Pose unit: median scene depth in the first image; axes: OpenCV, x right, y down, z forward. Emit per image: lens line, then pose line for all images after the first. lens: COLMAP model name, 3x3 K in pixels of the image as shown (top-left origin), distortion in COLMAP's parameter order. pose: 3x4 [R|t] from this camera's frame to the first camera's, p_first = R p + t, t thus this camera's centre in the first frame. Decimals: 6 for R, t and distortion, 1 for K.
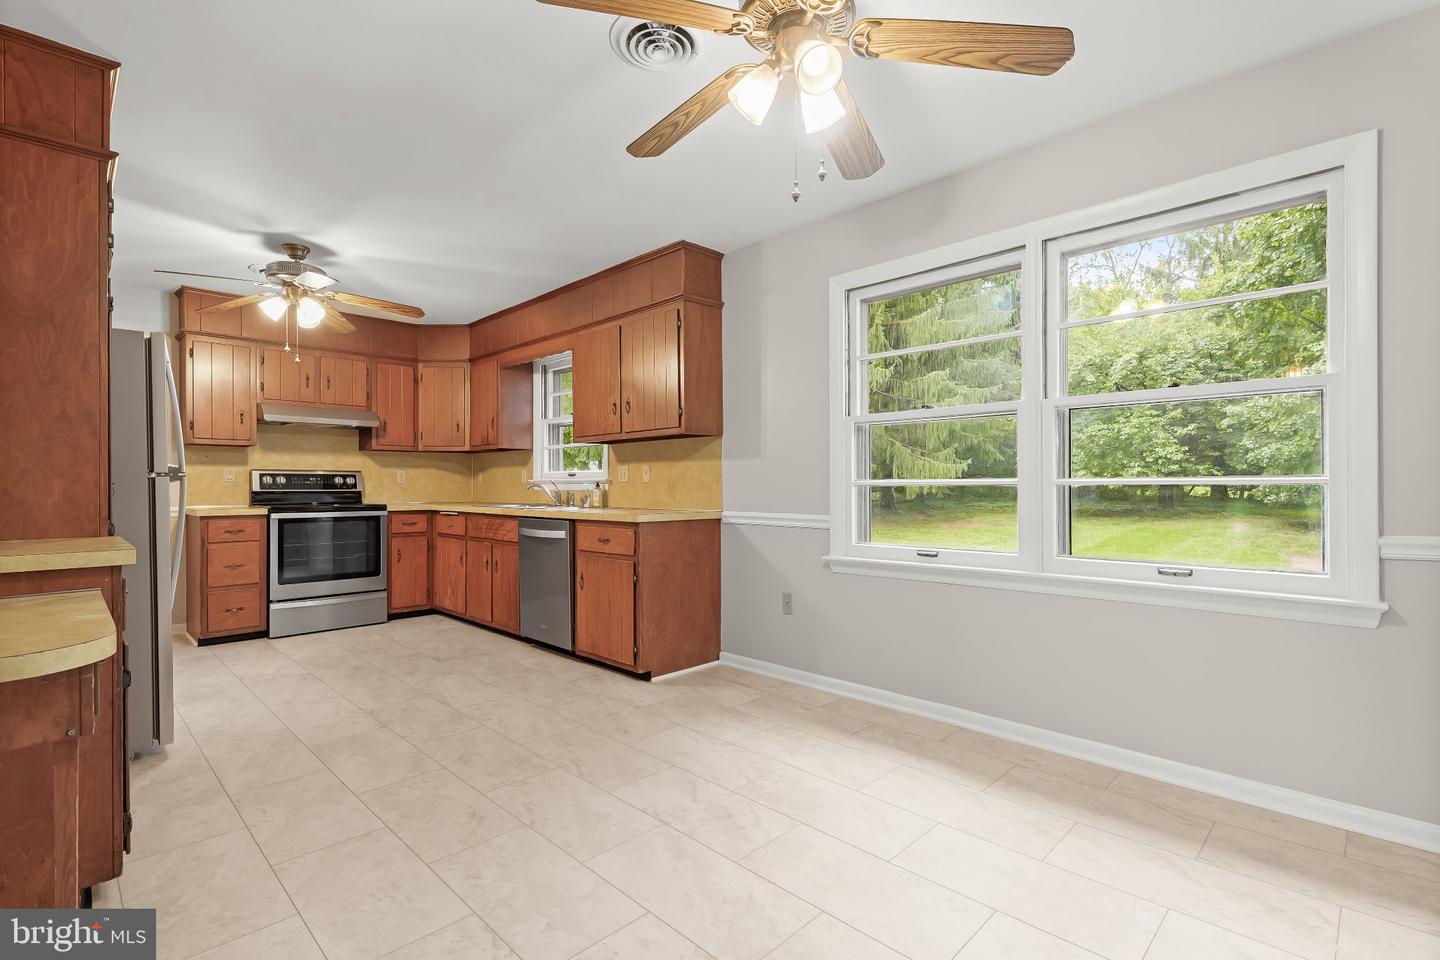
lens RADIAL K [[669.8, 0, 727.1], [0, 669.8, 481.1], [0, 0, 1]] dist [0.002222, 0.000354]
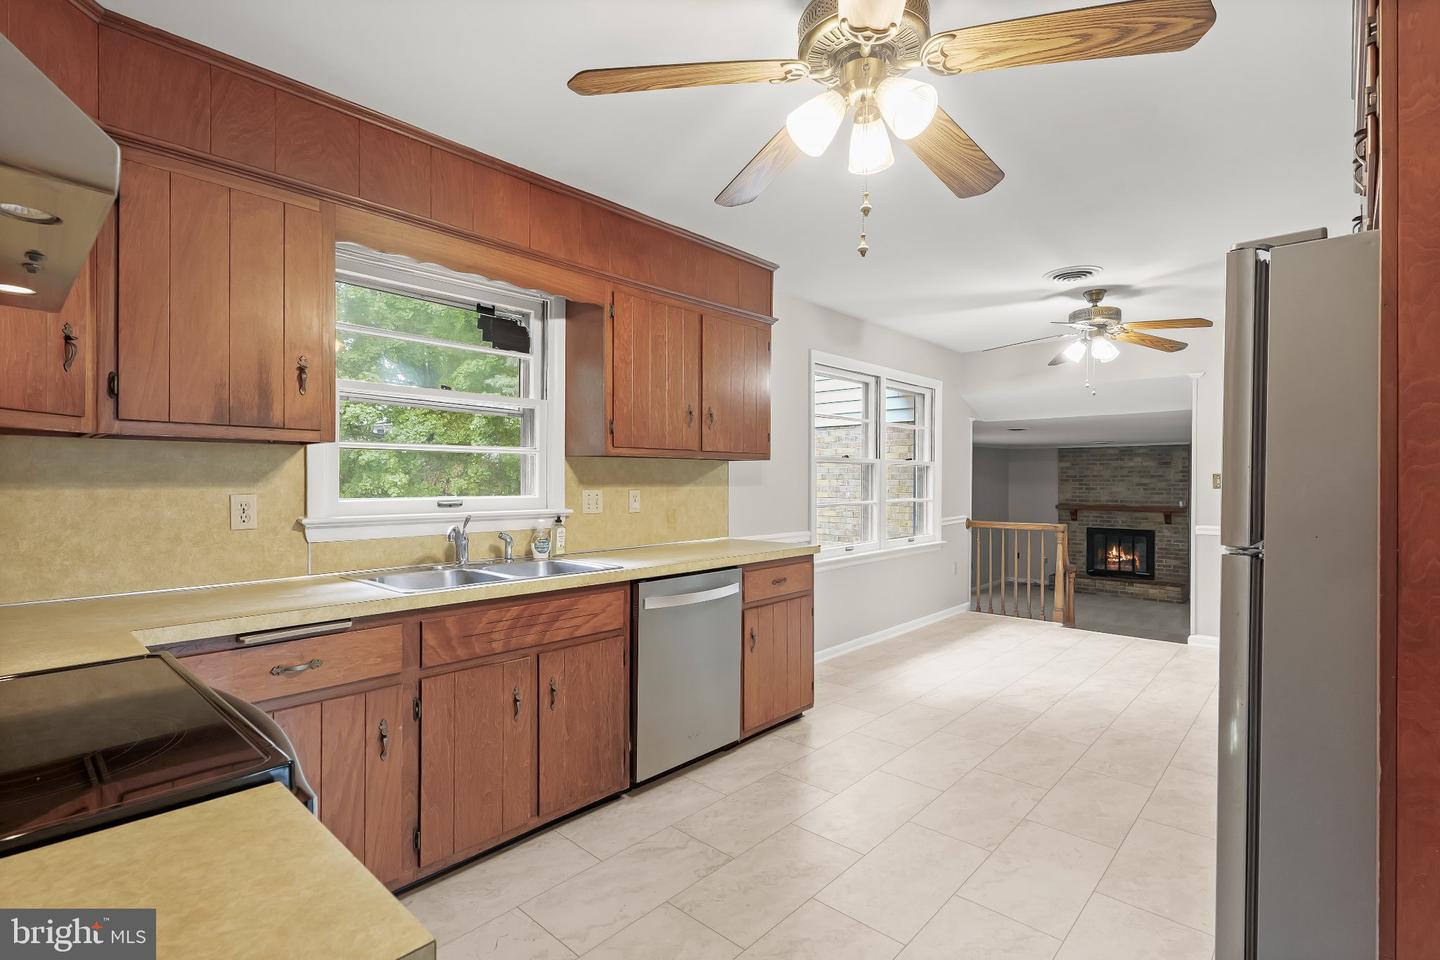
lens RADIAL K [[669.8, 0, 727.1], [0, 669.8, 481.1], [0, 0, 1]] dist [0.002222, 0.000354]
pose [[-0.036796, 0.001178, 0.999322, -1.227029], [-0.006276, 0.999979, -0.001410, -0.045893], [-0.999303, -0.006323, -0.036788, 1.294732]]
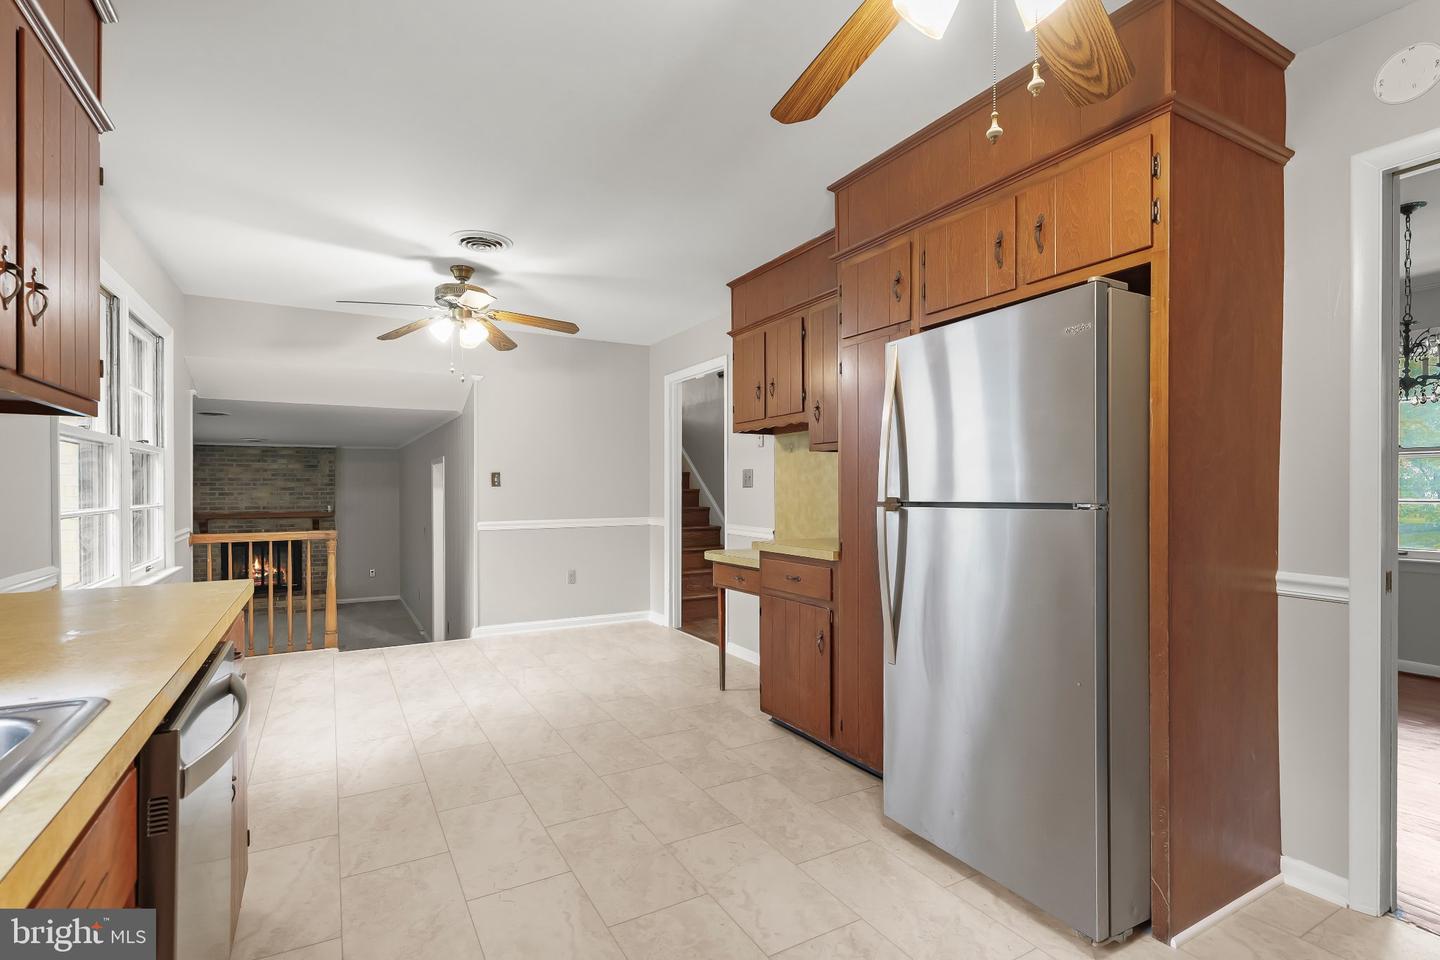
lens RADIAL K [[681.5, 0, 716.9], [0, 681.5, 491.5], [0, 0, 1]] dist [0.000114, -0.000005]
pose [[-0.960874, 0.004325, 0.276952, -0.714543], [0.003915, 0.999990, -0.002032, -0.019226], [-0.276958, -0.000868, -0.960882, 1.573499]]
